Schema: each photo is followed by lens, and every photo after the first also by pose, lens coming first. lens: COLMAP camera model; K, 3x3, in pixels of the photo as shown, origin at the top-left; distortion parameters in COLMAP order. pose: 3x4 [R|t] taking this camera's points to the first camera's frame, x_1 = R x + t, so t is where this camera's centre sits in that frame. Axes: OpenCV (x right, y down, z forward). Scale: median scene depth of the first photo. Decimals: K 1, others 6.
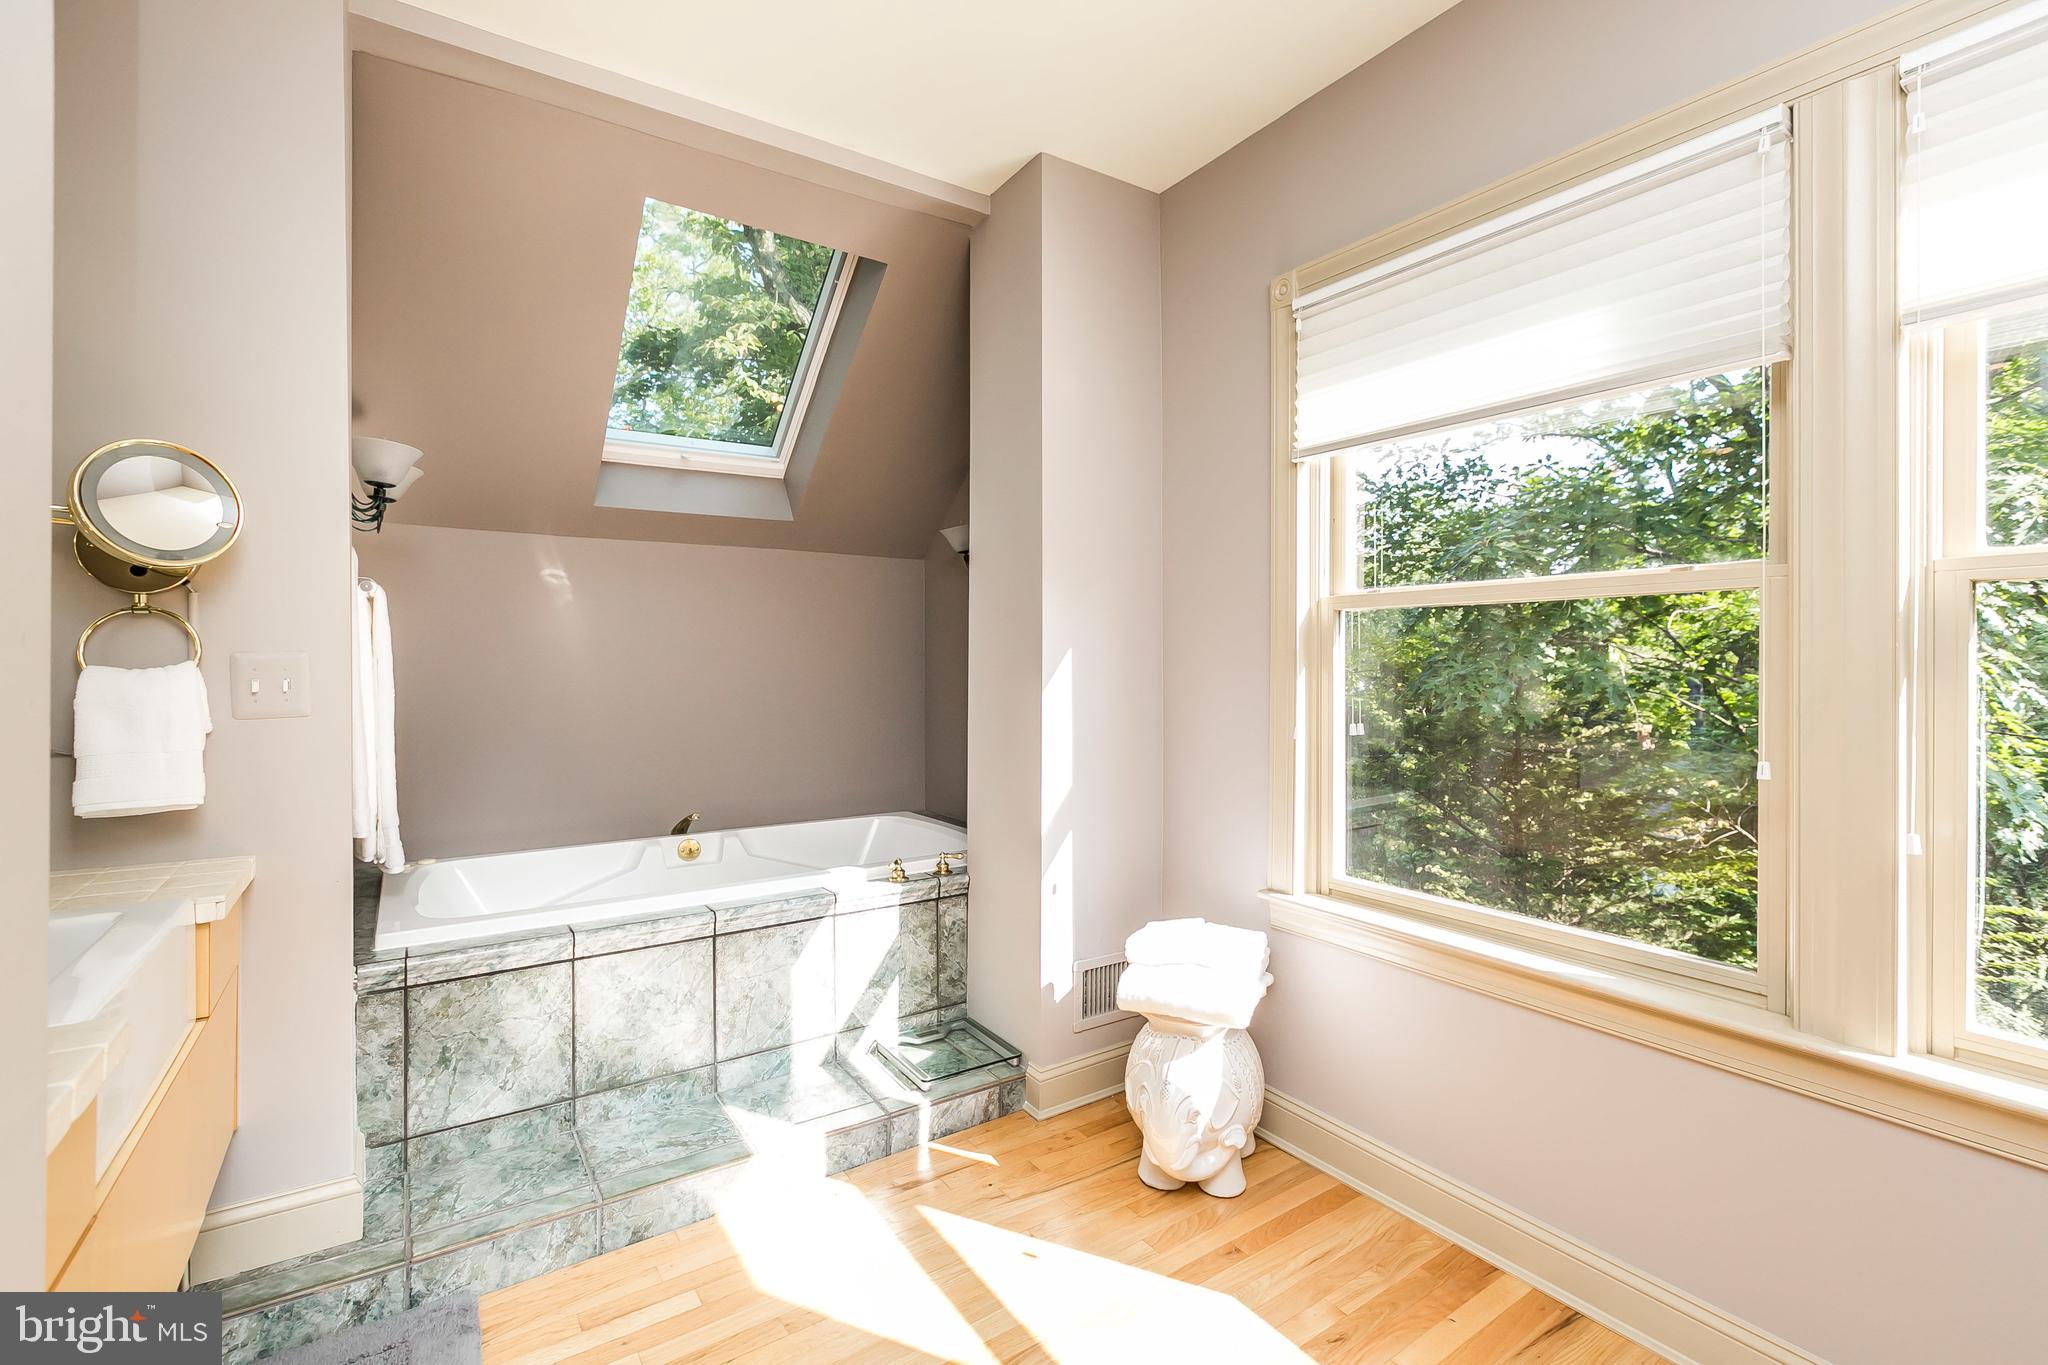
lens RADIAL K [[931.2, 0, 1002.6], [0, 931.2, 675.9], [0, 0, 1]] dist [-0.000143, -0.000363]
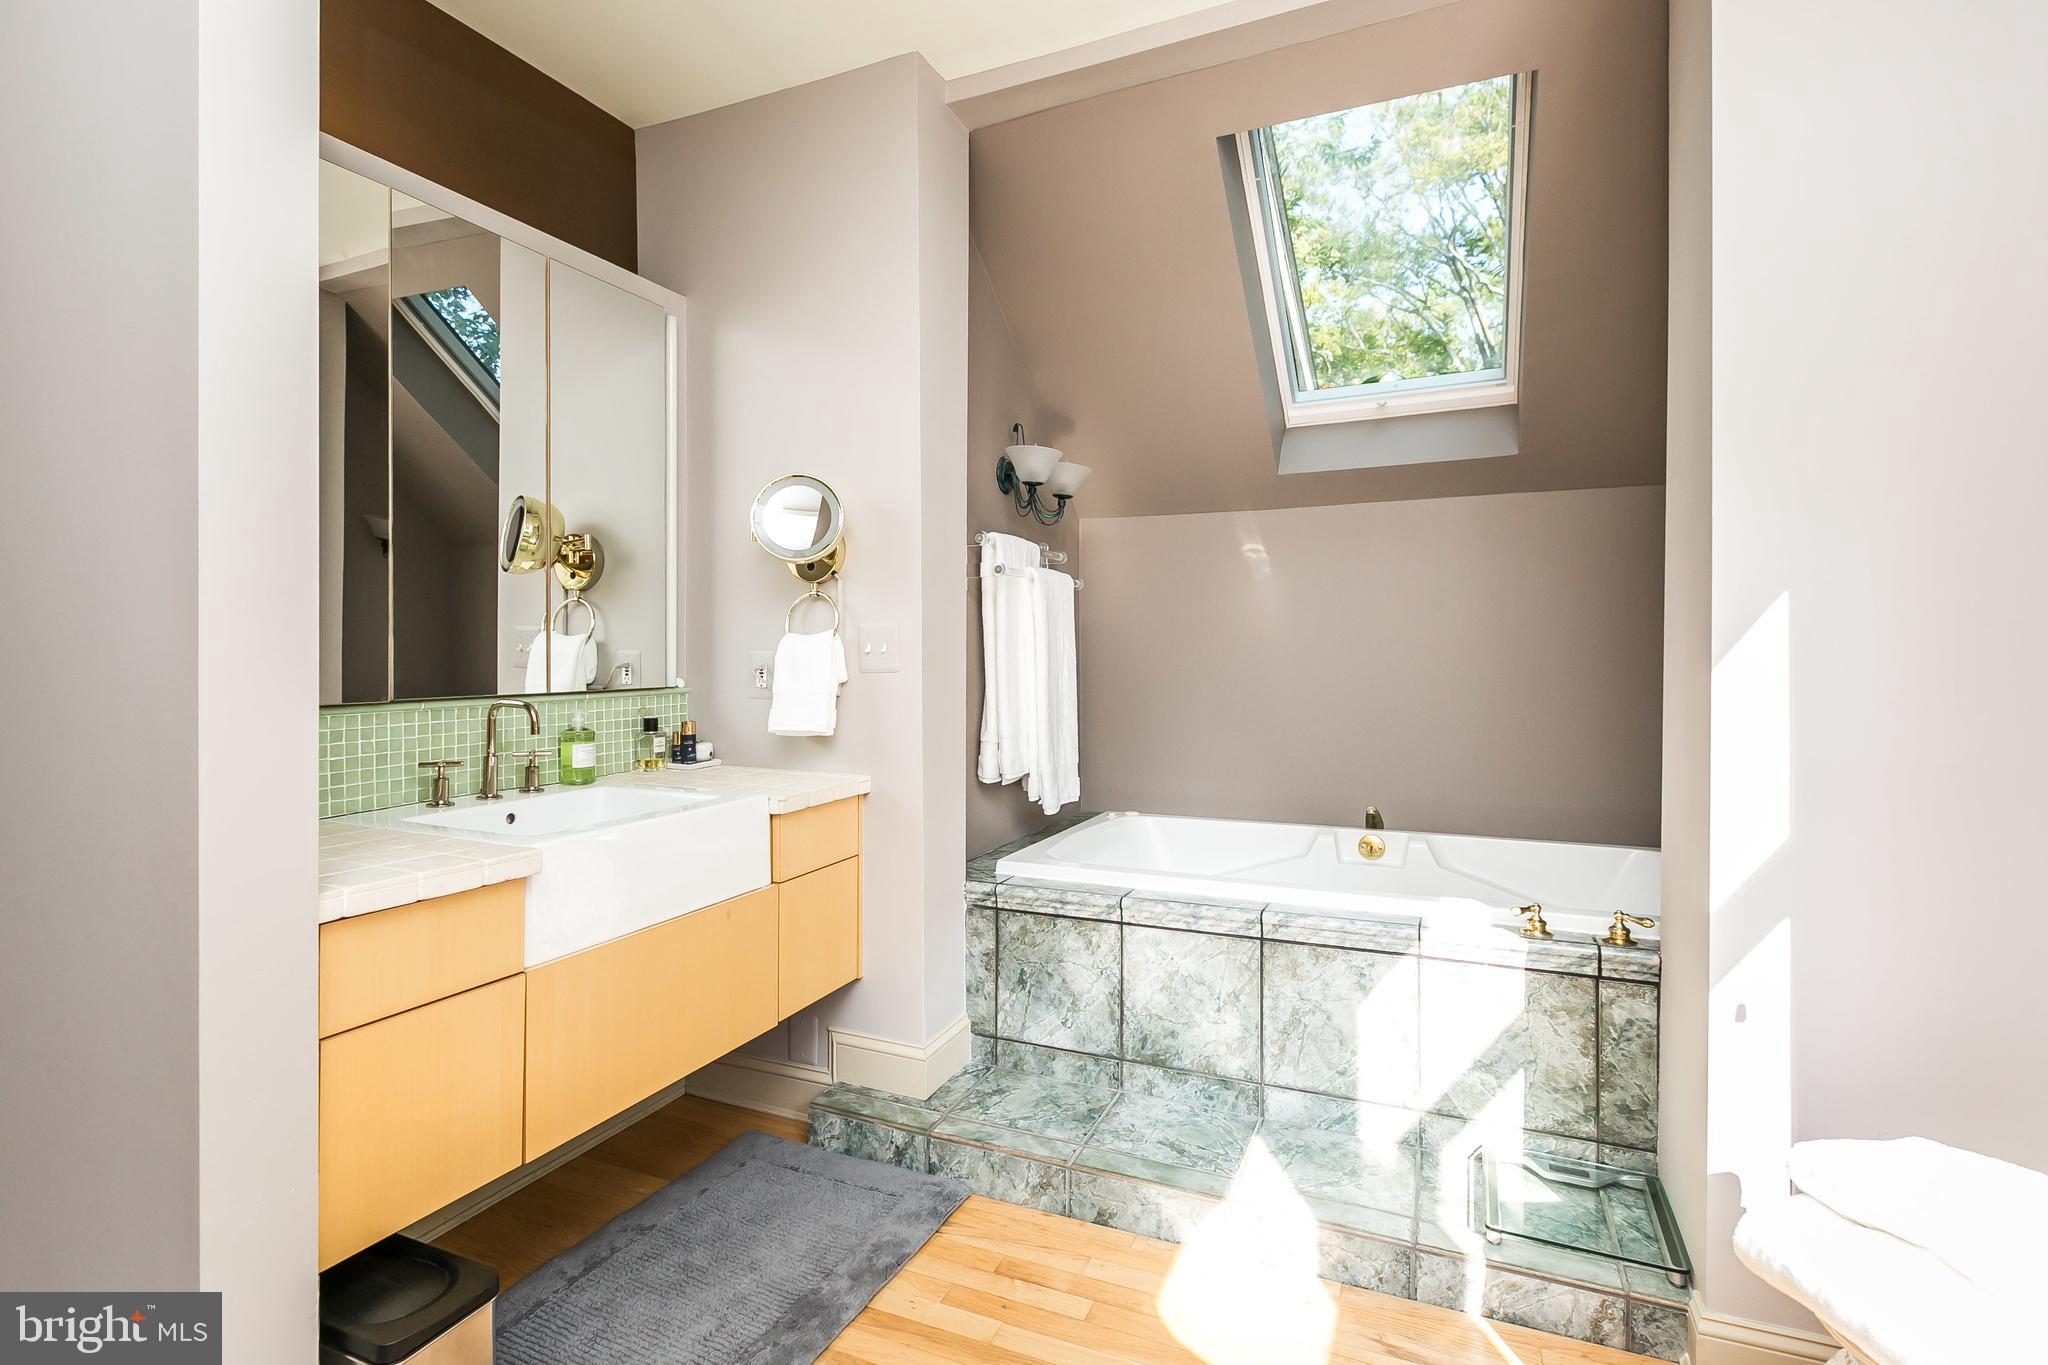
lens RADIAL K [[931.2, 0, 1039.5], [0, 931.2, 664.5], [0, 0, 1]] dist [-0.000143, -0.000363]
pose [[0.541845, 0.008685, -0.840434, 0.320301], [-0.010601, 0.999938, 0.003499, 0.019350], [0.840412, 0.007013, 0.541903, 0.350956]]
